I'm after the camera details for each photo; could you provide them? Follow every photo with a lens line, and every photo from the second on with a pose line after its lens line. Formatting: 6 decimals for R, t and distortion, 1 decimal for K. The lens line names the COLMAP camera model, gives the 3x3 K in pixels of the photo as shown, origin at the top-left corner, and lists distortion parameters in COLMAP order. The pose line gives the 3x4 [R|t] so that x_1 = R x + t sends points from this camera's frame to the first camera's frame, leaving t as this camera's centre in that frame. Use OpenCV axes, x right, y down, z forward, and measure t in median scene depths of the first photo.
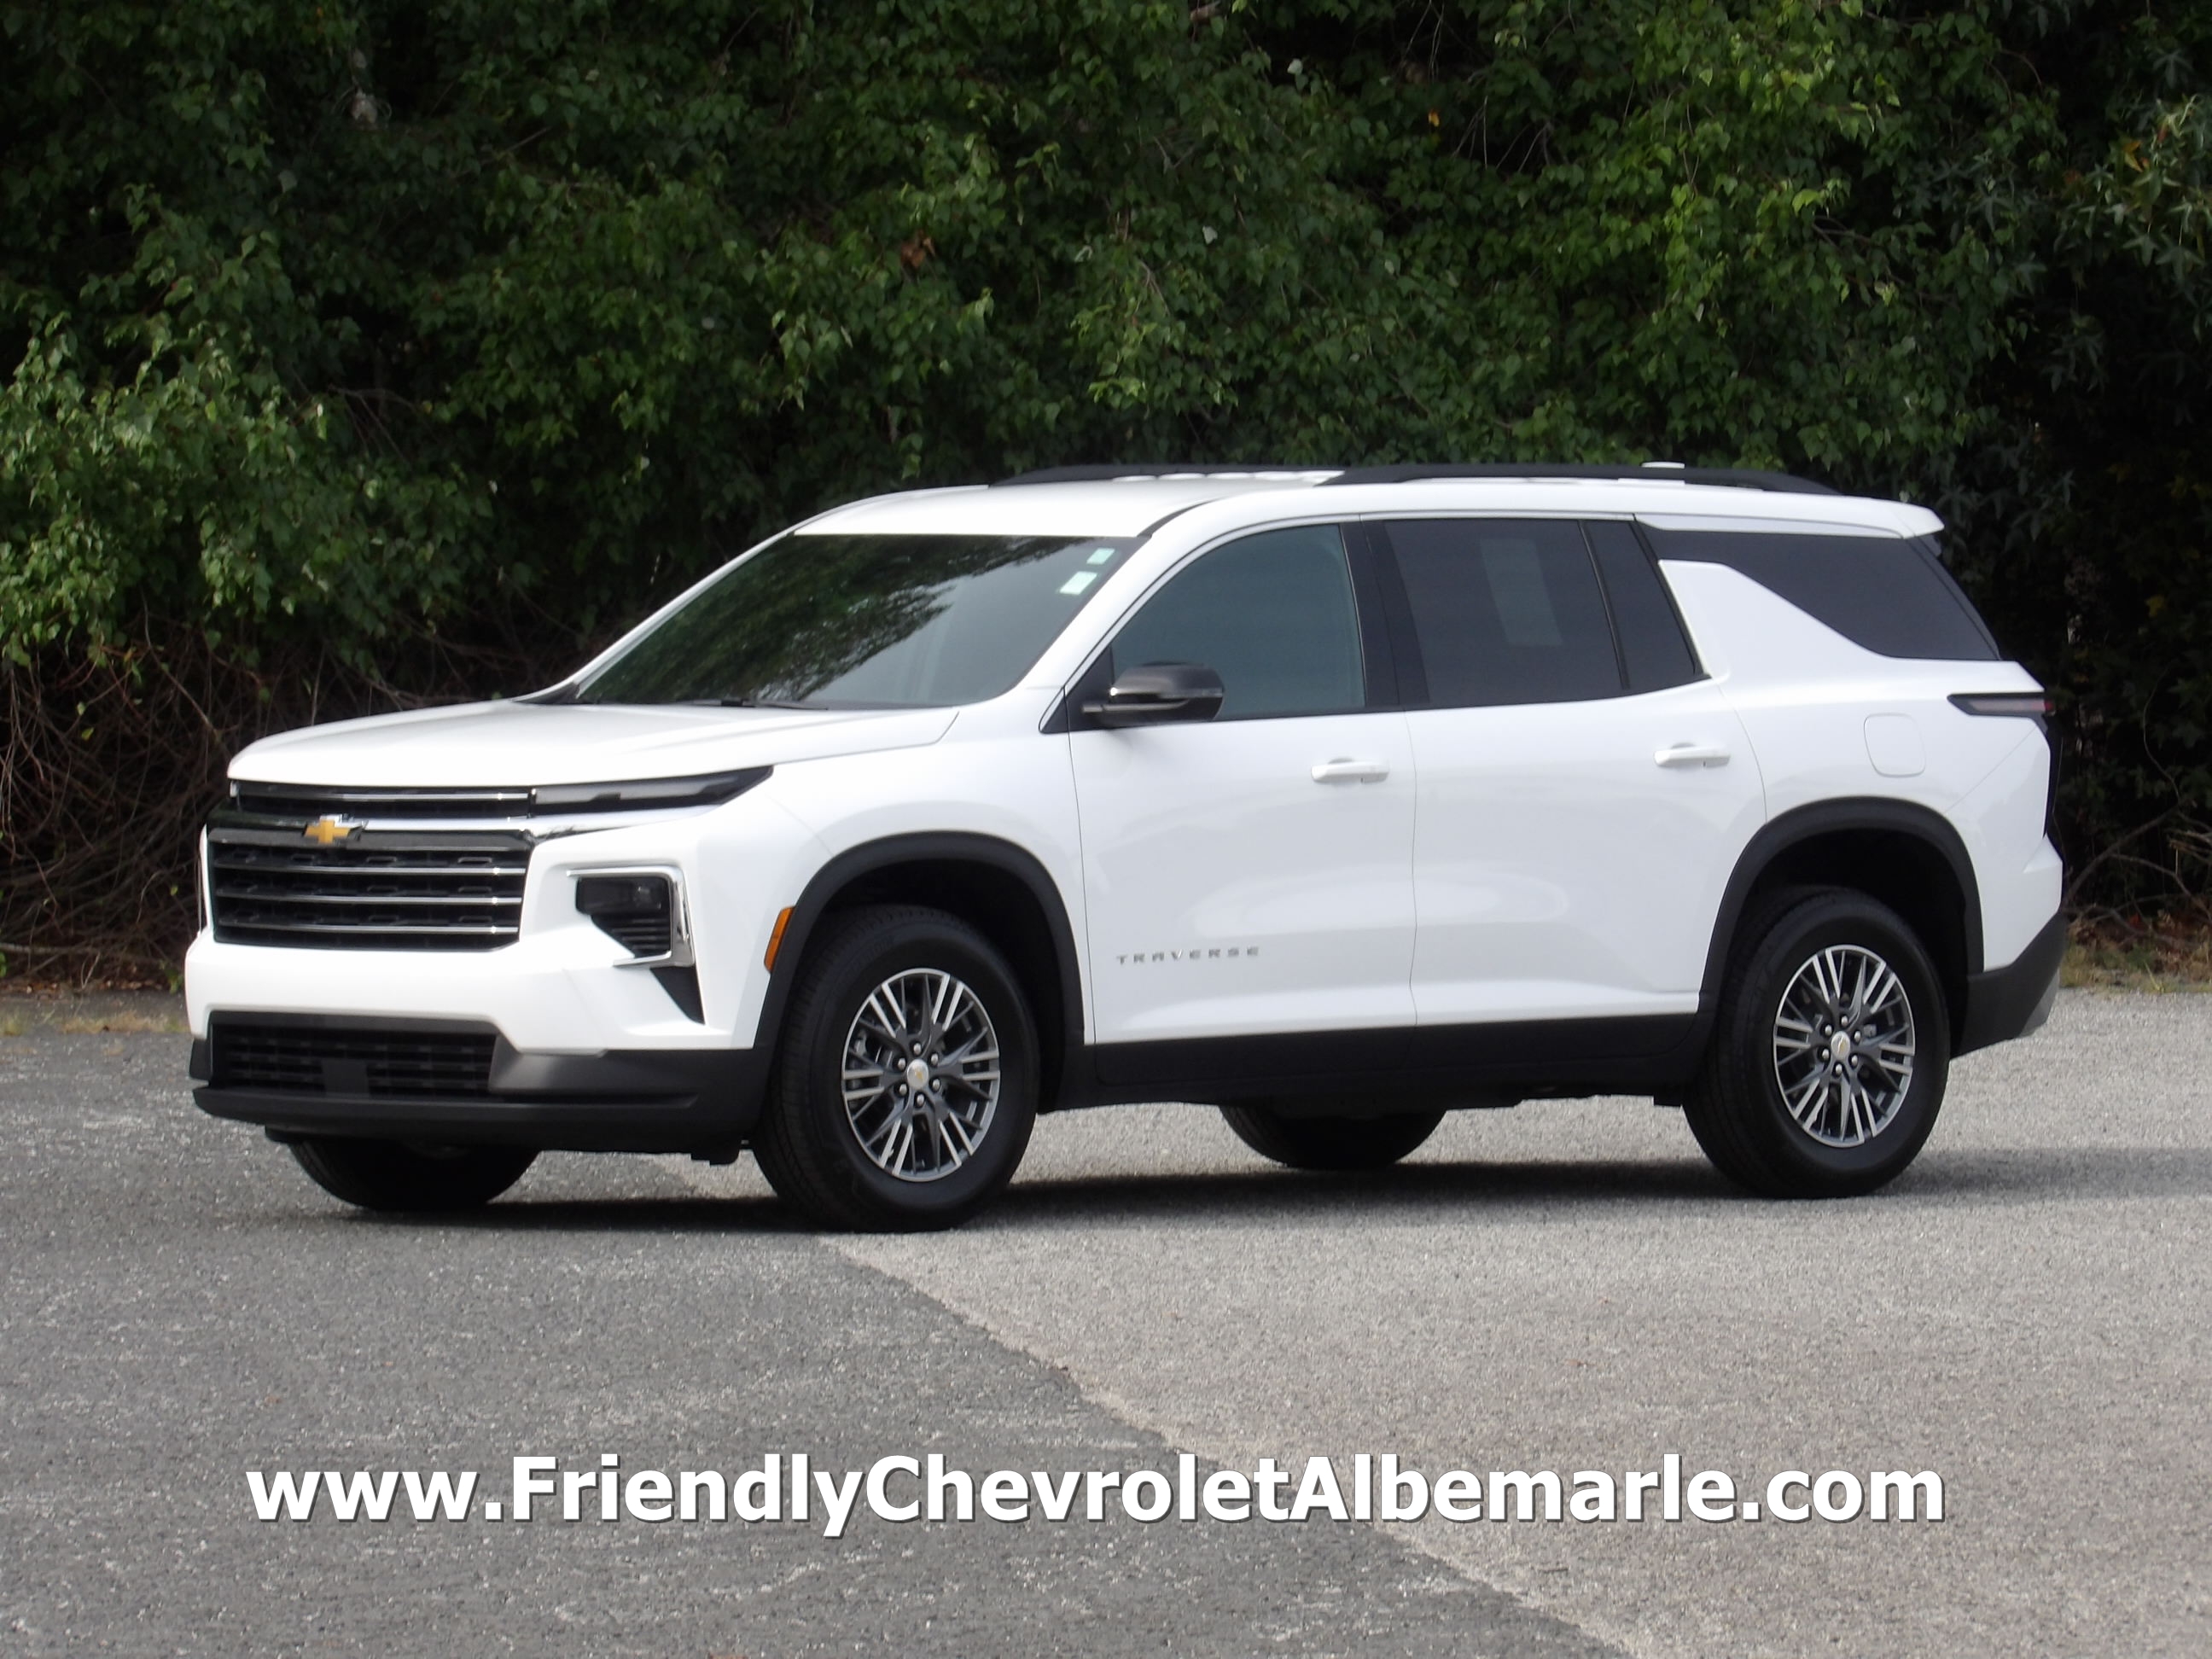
lens RADIAL K [[14312.3, 0, 1106.9], [0, 14312.3, 831.3], [0, 0, 1]] dist [1.030256, 0.000000]
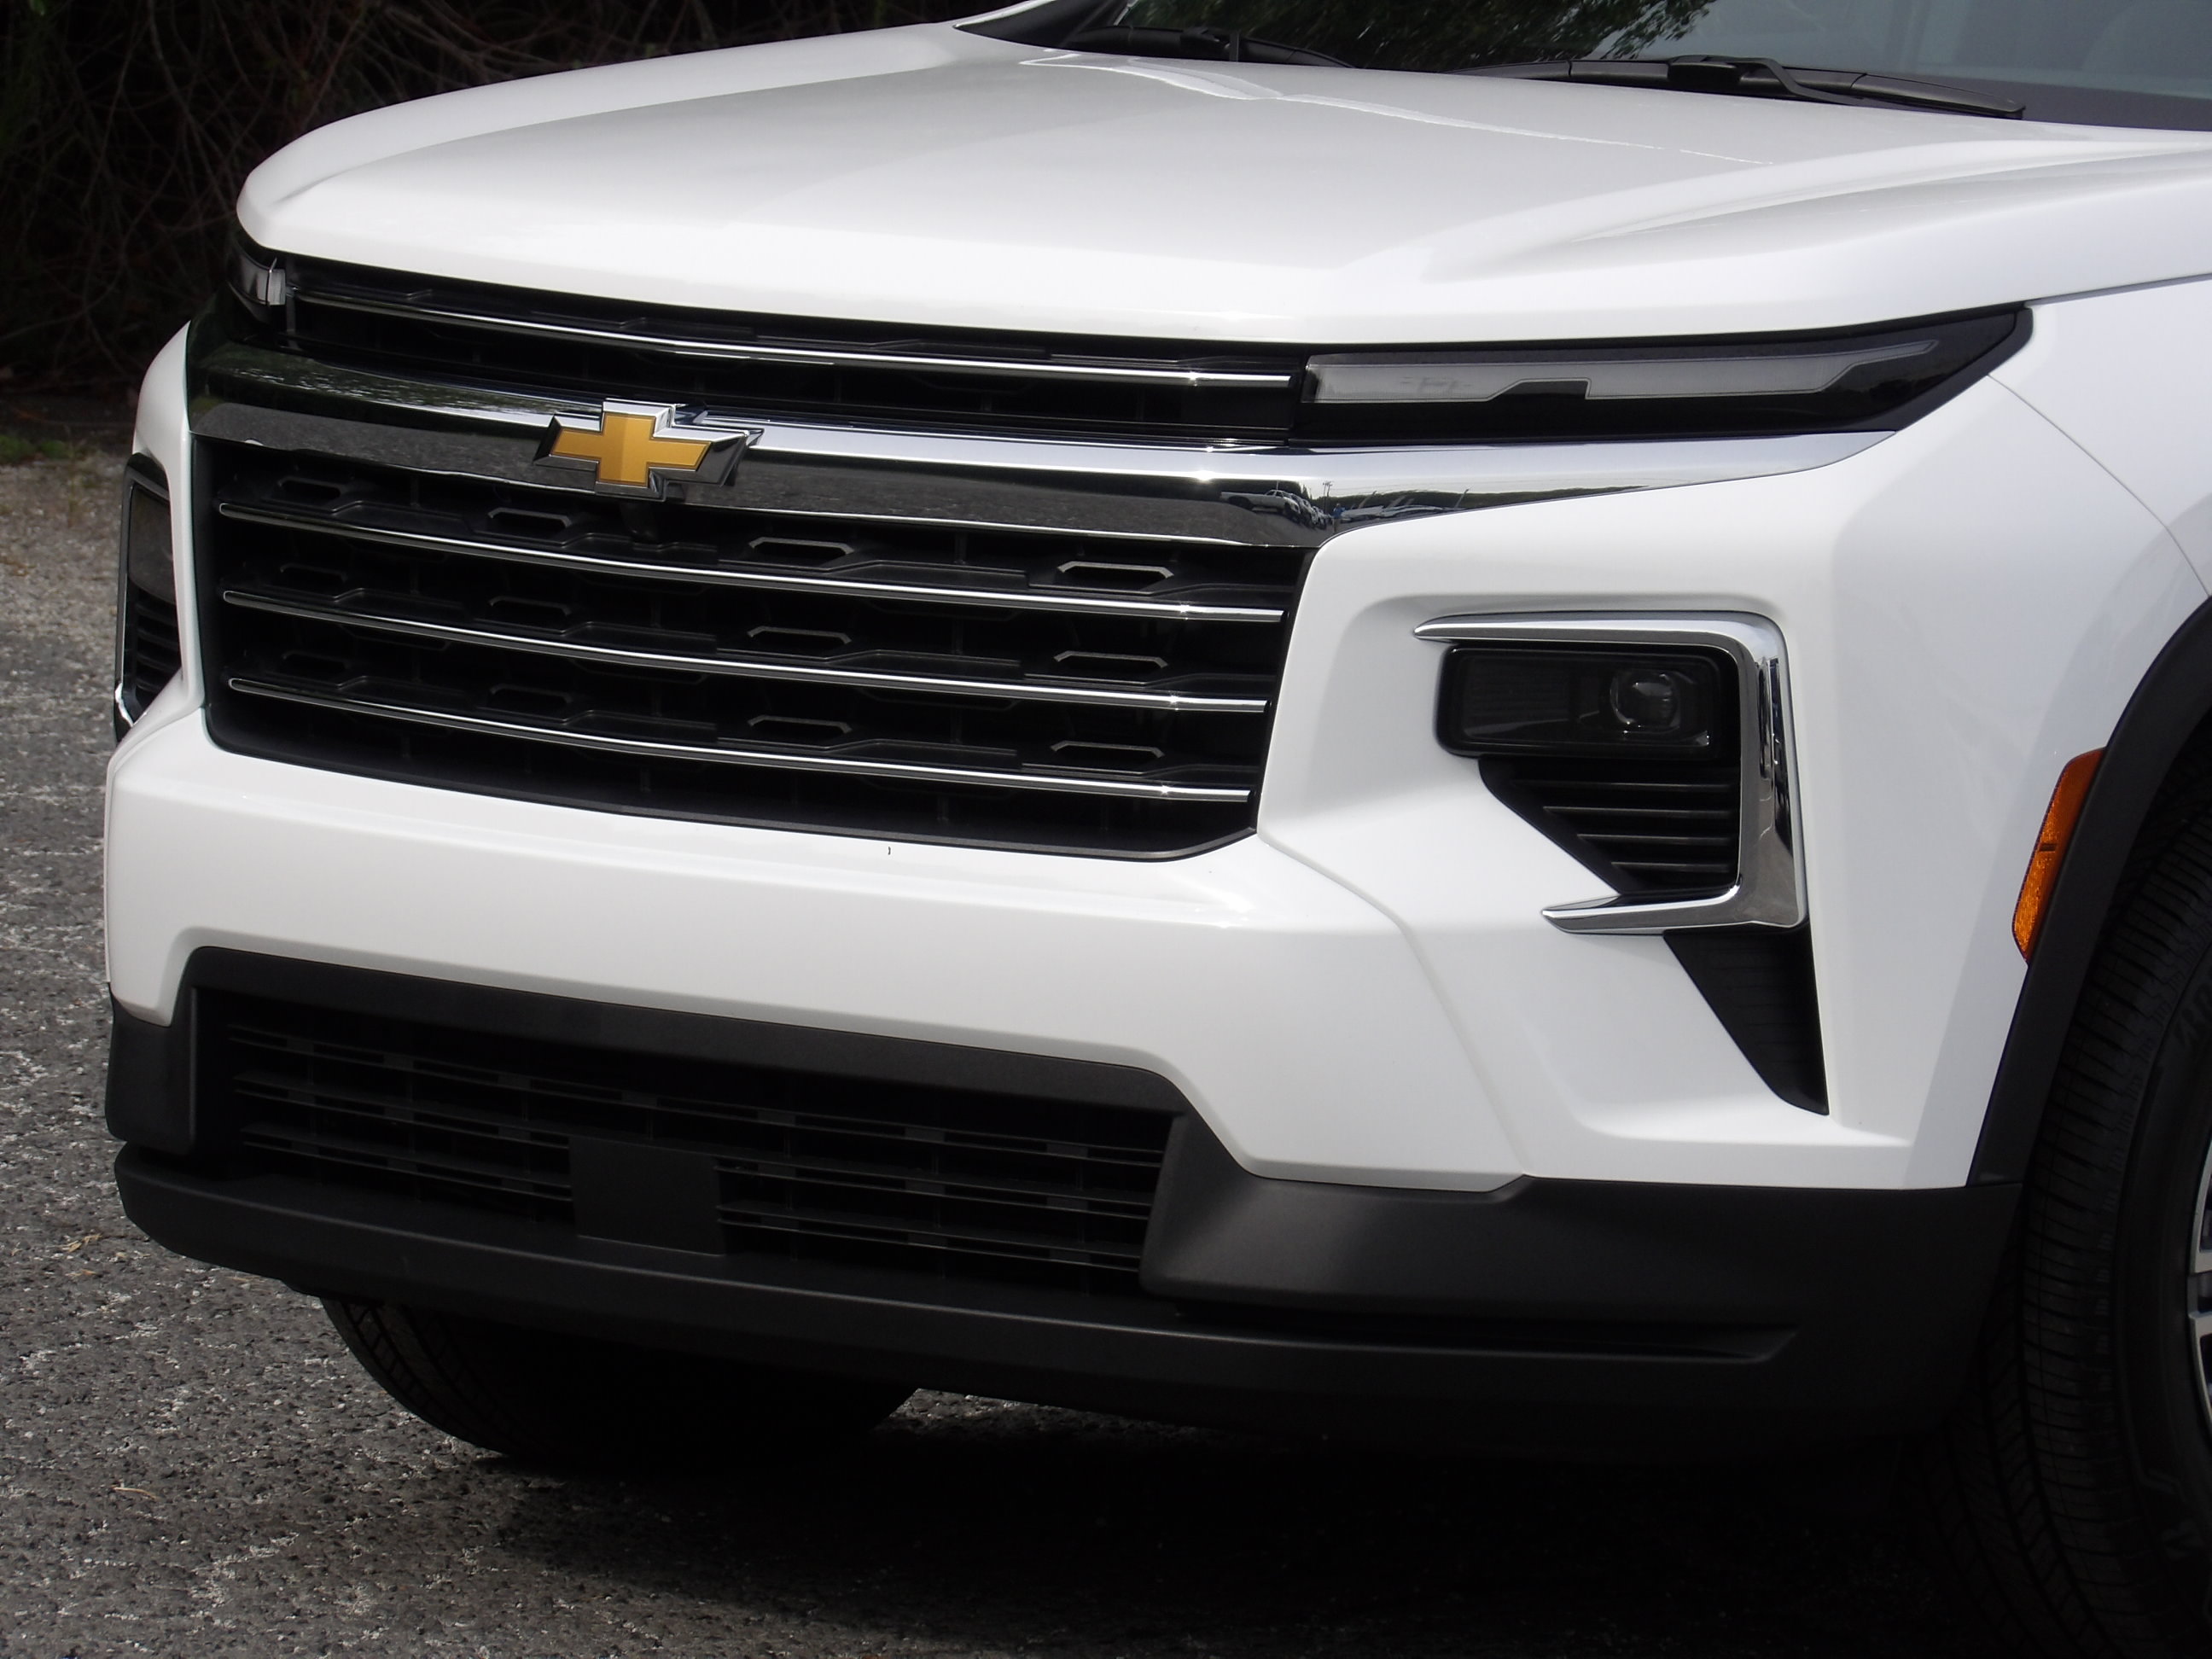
lens RADIAL K [[14312.3, 0, 1103.6], [0, 14312.3, 833.5], [0, 0, 1]] dist [1.030256, 0.000000]
pose [[0.993877, 0.038823, 0.103451, -0.077782], [-0.044958, 0.997324, 0.057649, -0.010719], [-0.100937, -0.061947, 0.992962, 0.679179]]
